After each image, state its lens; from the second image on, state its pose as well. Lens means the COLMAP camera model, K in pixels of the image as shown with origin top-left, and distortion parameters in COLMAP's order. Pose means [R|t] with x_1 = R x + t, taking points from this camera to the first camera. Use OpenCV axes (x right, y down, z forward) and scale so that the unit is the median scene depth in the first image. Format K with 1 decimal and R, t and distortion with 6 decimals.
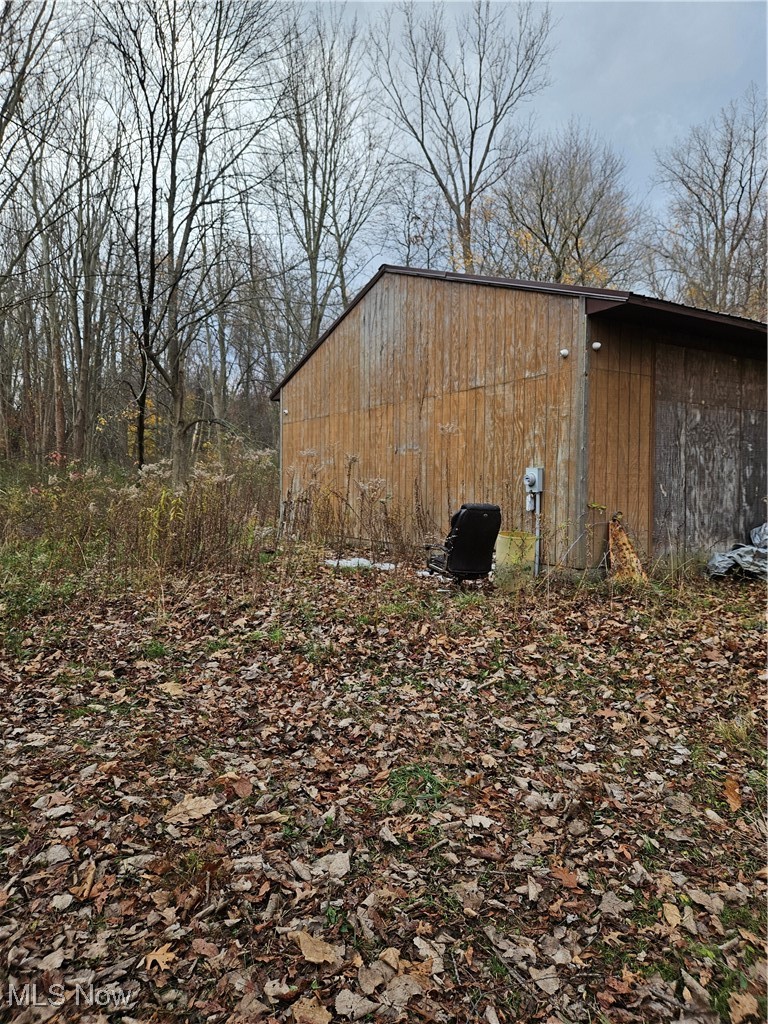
lens RADIAL K [[693.4, 0, 385.4], [0, 693.4, 510.0], [0, 0, 1]] dist [0.076057, -0.002220]
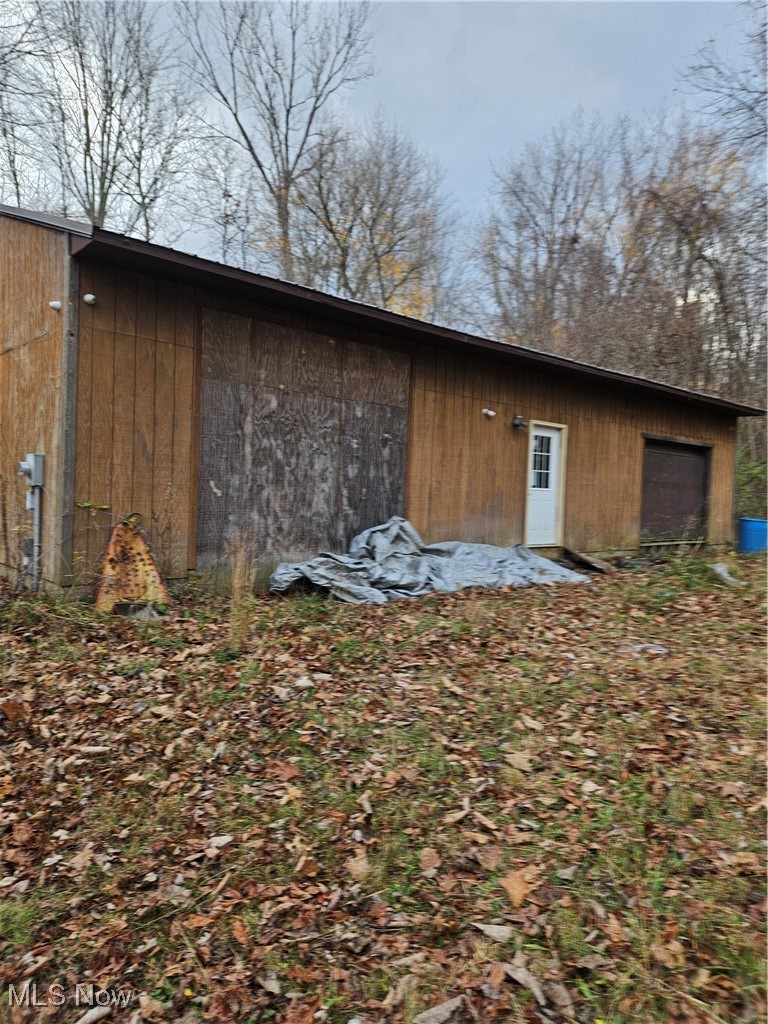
lens RADIAL K [[693.4, 0, 381.6], [0, 693.4, 513.1], [0, 0, 1]] dist [0.076057, -0.002220]
pose [[0.985911, 0.021568, 0.165872, 0.439268], [-0.022787, 0.999725, 0.005451, -0.007667], [-0.165709, -0.009154, 0.986132, 0.152391]]
